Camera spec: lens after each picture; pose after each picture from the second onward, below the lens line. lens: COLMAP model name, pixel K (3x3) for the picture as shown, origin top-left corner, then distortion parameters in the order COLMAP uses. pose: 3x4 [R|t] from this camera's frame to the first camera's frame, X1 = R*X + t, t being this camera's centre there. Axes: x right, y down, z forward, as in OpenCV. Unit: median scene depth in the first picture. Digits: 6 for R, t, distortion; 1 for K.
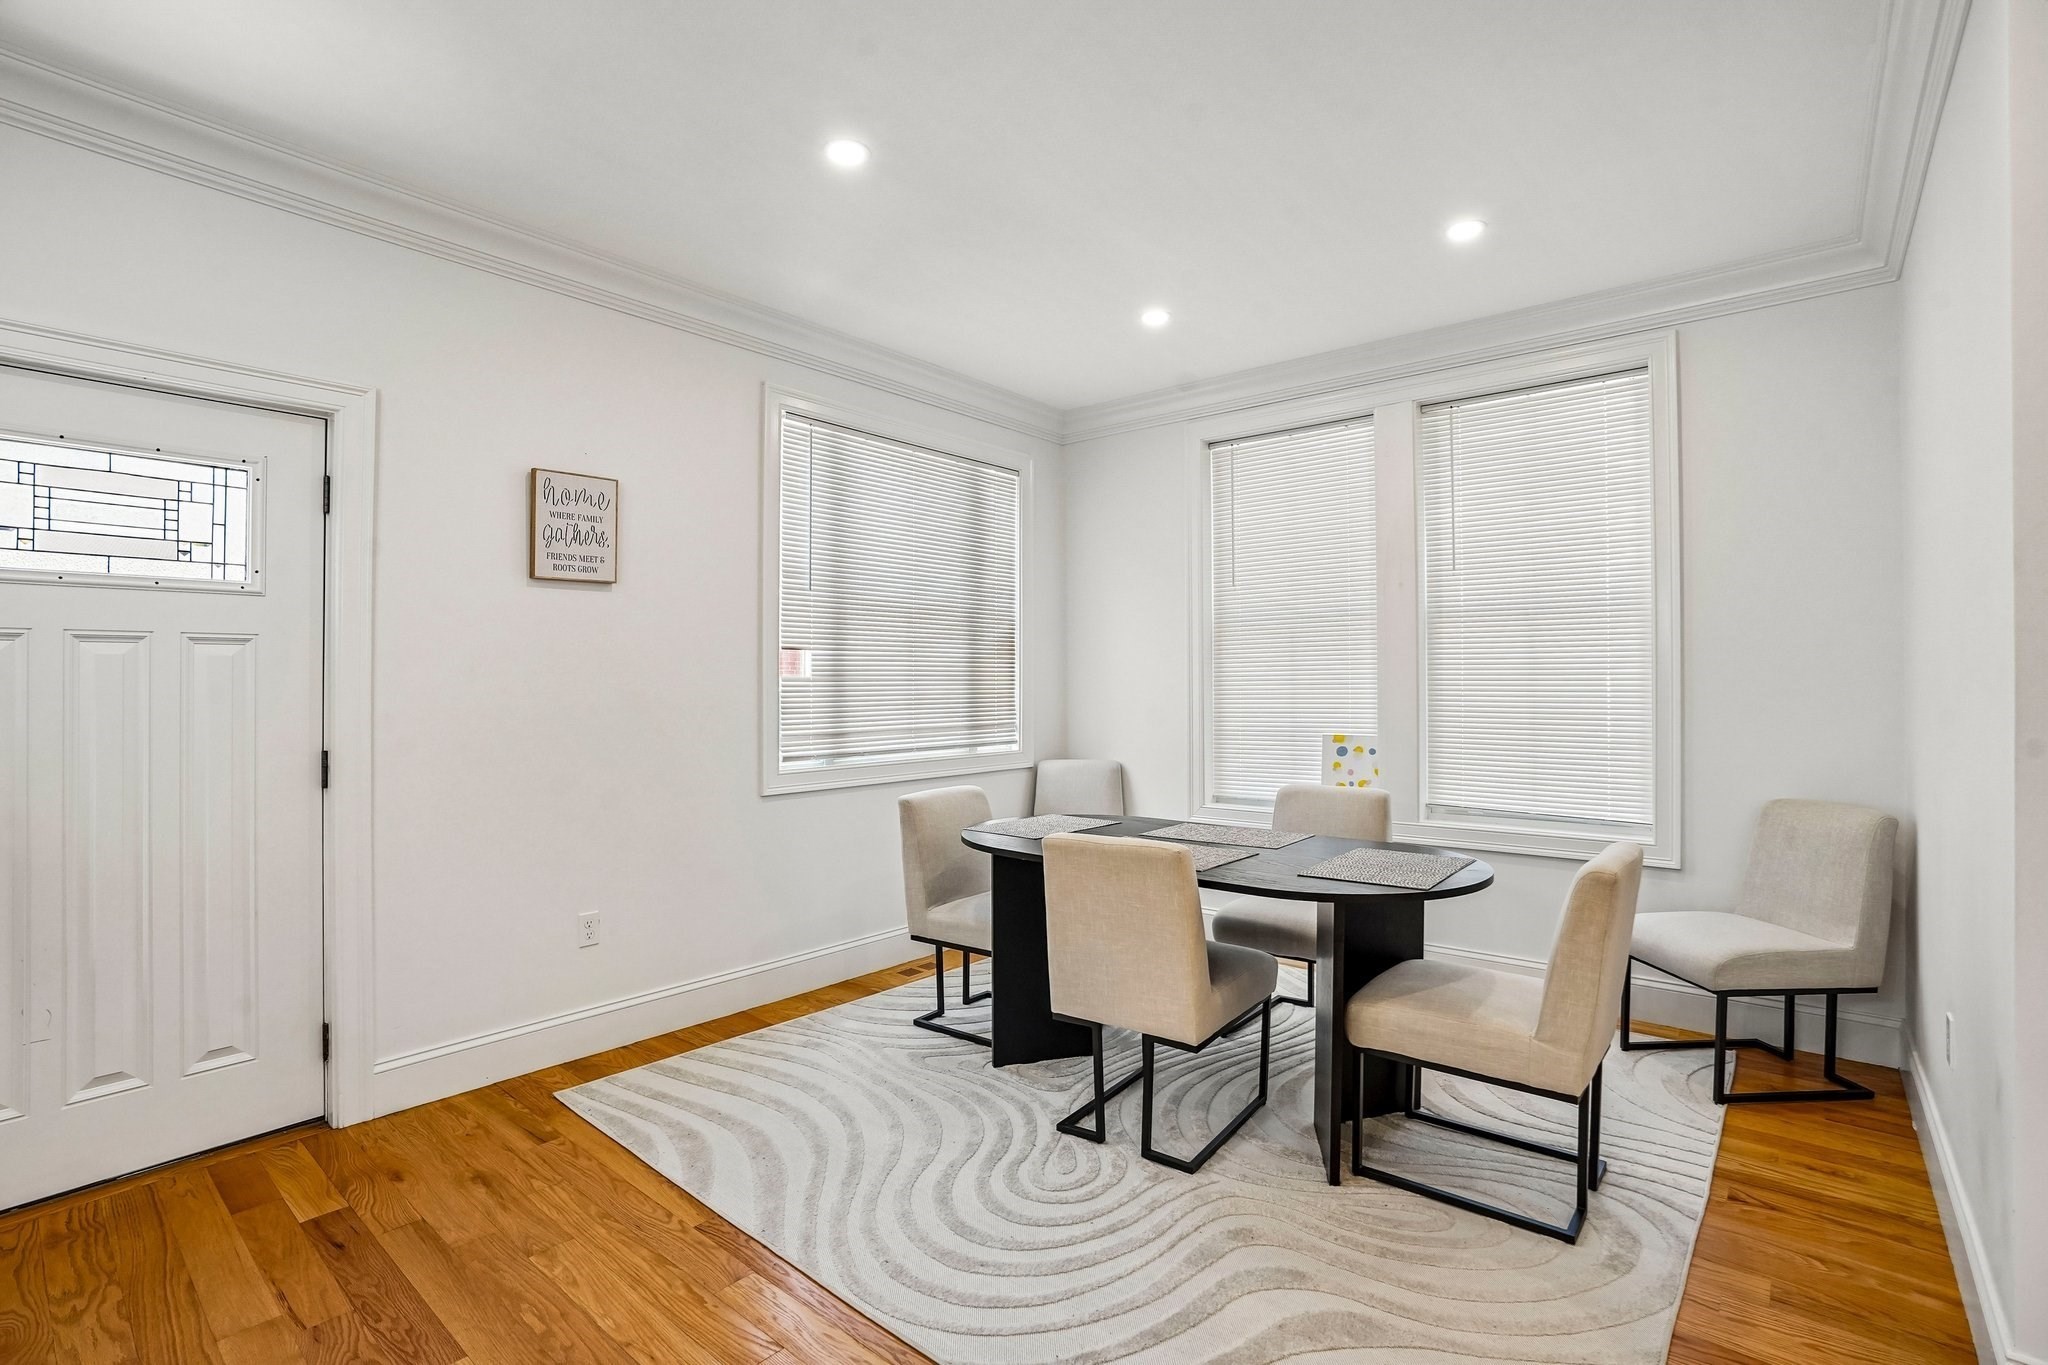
lens RADIAL K [[947.0, 0, 1026.6], [0, 947.0, 674.7], [0, 0, 1]] dist [-0.073049, 0.029155]
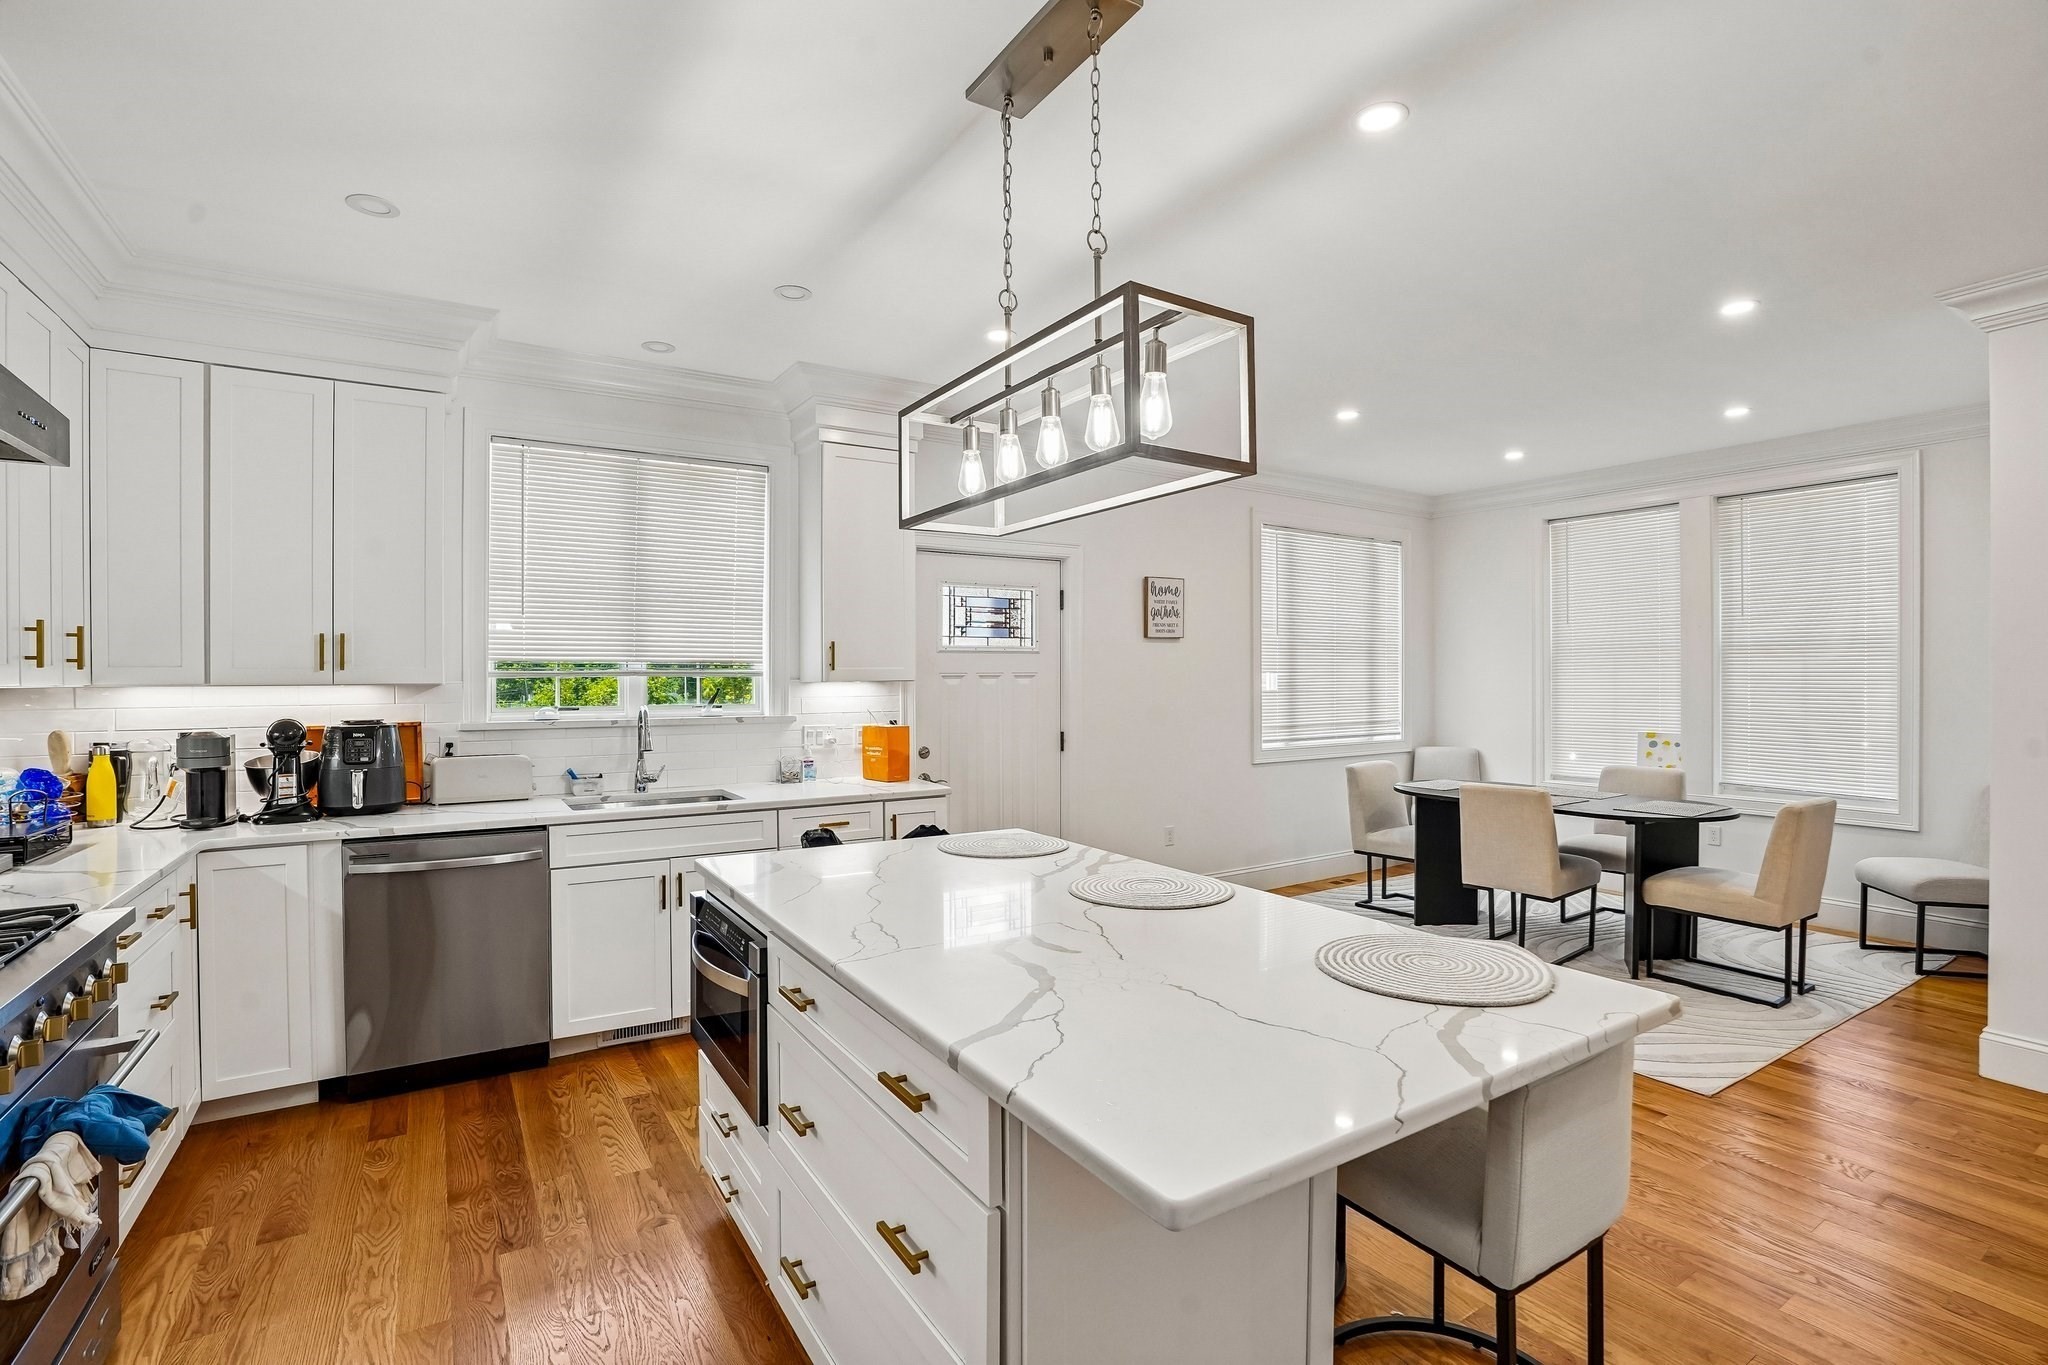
lens RADIAL K [[947.0, 0, 1026.6], [0, 947.0, 674.7], [0, 0, 1]] dist [-0.073049, 0.029155]
pose [[0.955783, 0.001791, -0.294068, -0.202667], [0.000795, 0.999962, 0.008675, -0.045670], [0.294072, -0.008525, 0.955745, -0.772916]]
